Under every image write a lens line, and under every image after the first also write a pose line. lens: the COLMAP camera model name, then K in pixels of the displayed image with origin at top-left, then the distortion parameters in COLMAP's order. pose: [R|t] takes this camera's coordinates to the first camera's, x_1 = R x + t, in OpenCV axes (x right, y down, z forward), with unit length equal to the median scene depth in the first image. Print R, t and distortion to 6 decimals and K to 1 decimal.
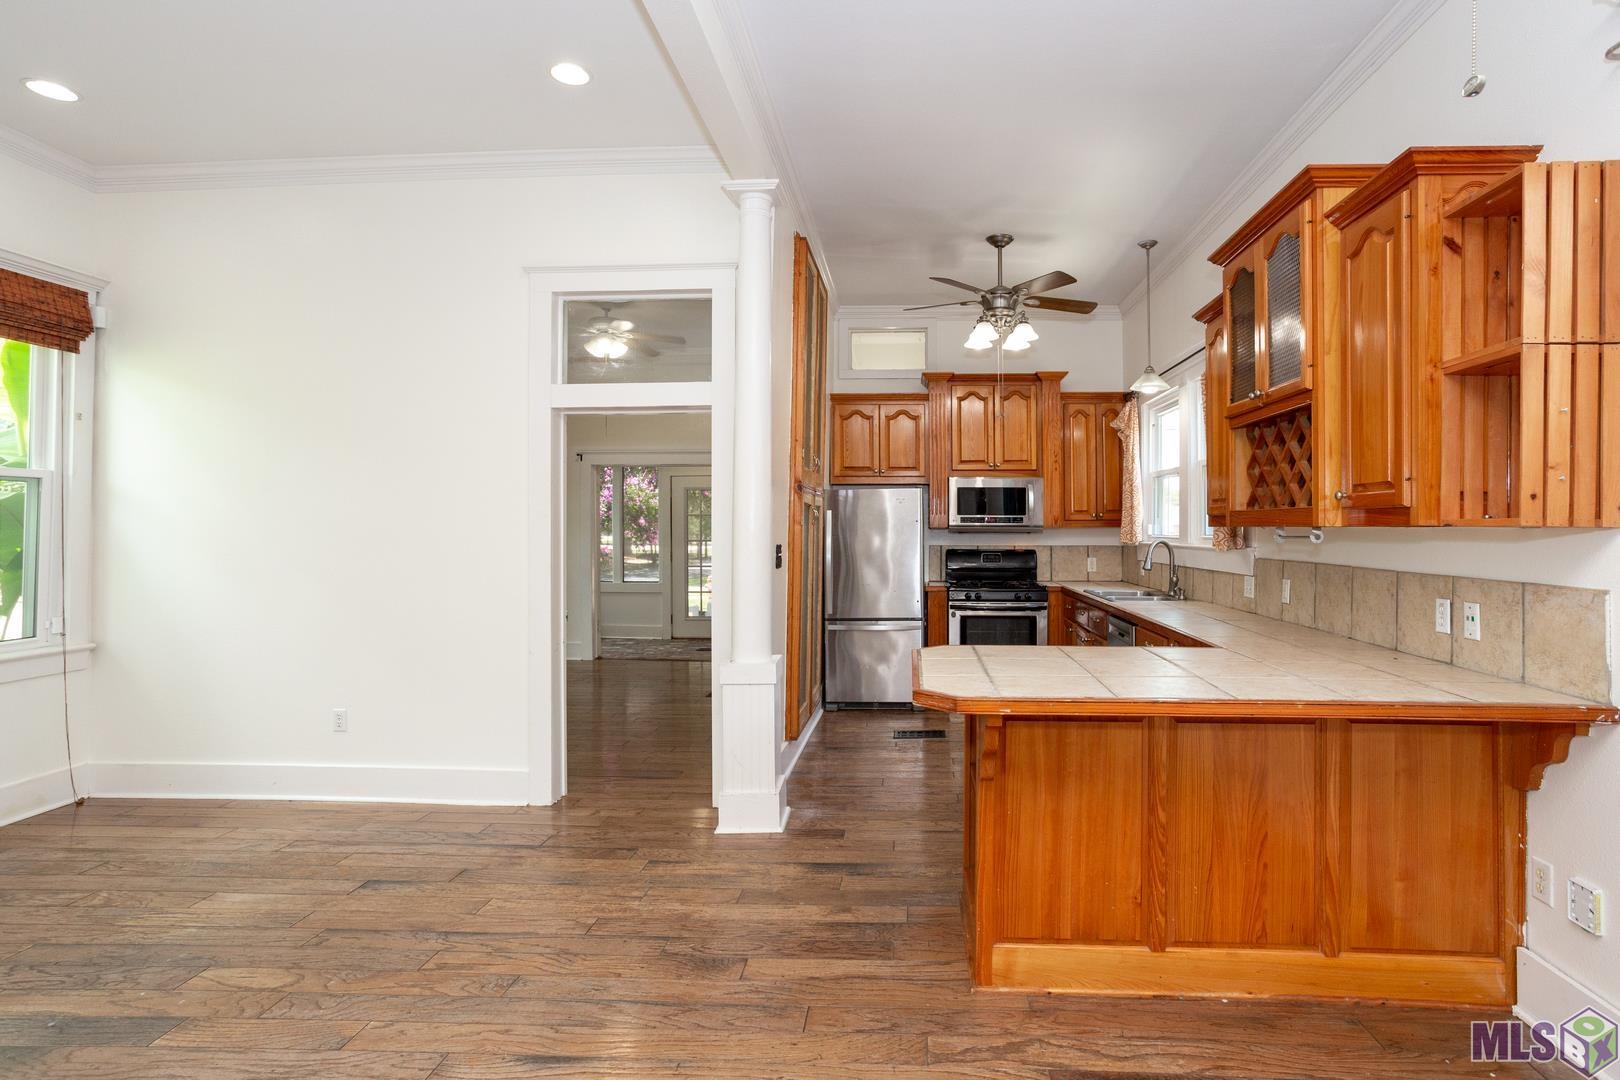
lens RADIAL K [[799.4, 0, 808.1], [0, 799.4, 529.8], [0, 0, 1]] dist [-0.003406, 0.000133]
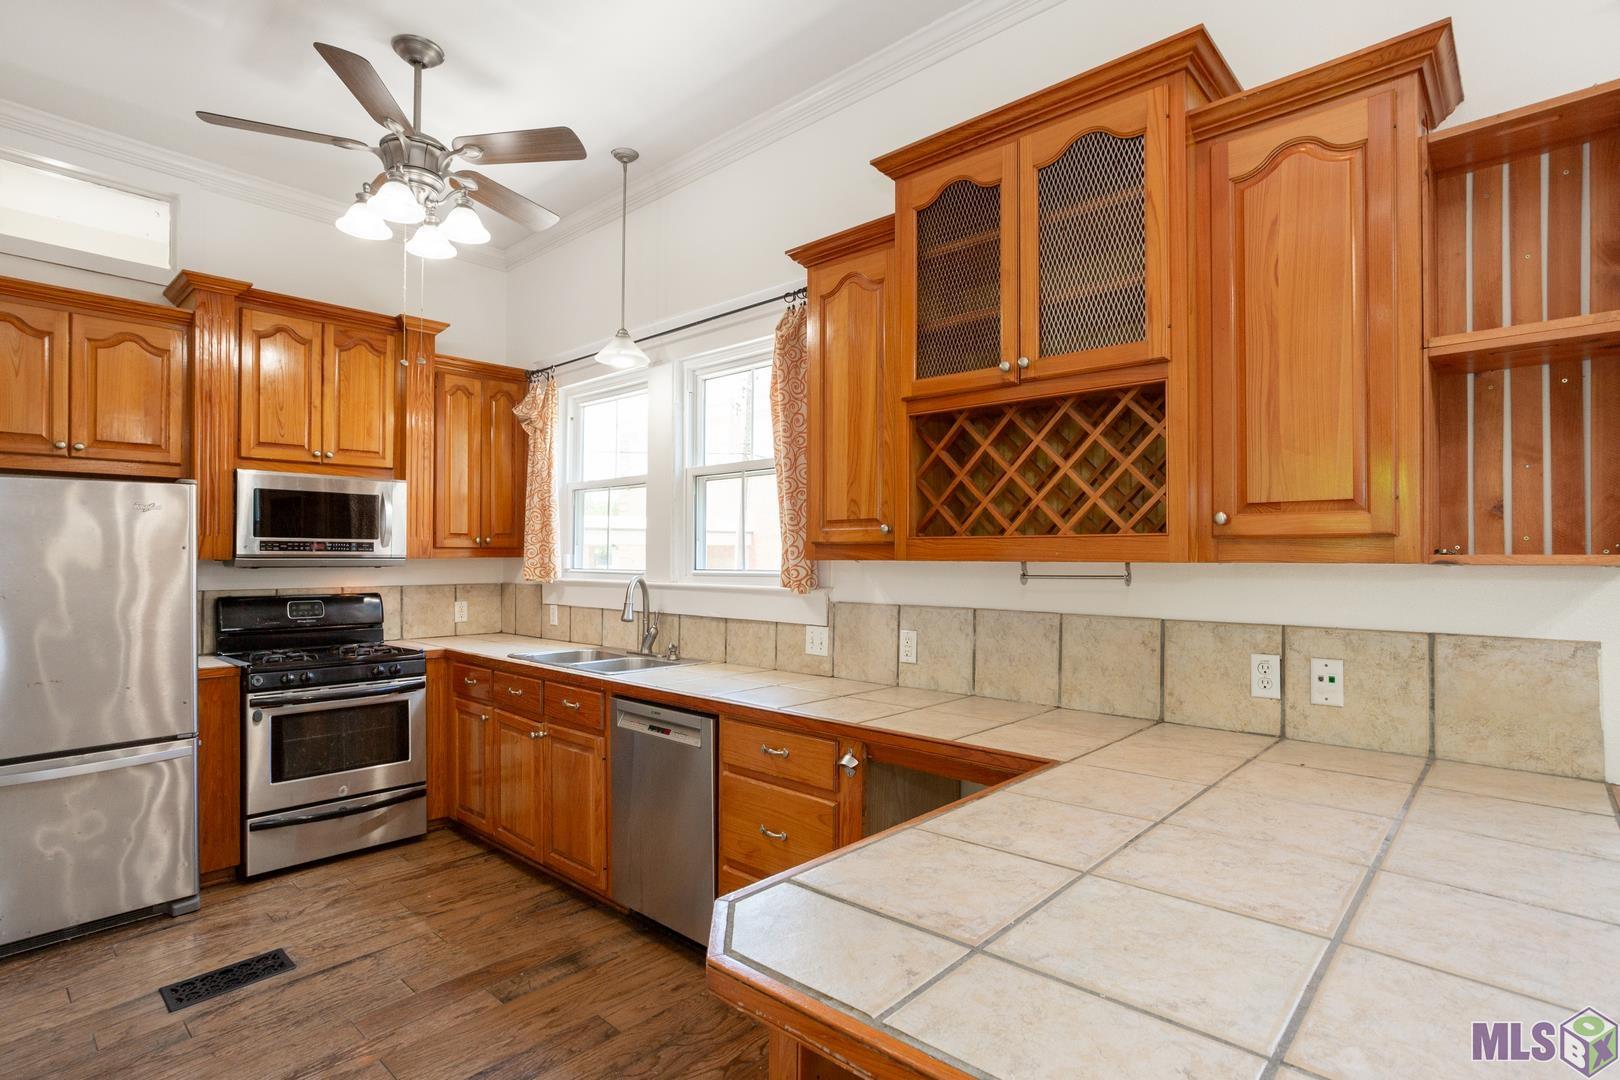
lens RADIAL K [[826.2, 0, 805.8], [0, 826.2, 549.9], [0, 0, 1]] dist [-0.021427, 0.000935]
pose [[0.595980, 0.002852, 0.802994, -0.047162], [0.003325, 0.999976, -0.006020, -0.005050], [-0.802992, 0.006258, 0.595957, 0.358323]]
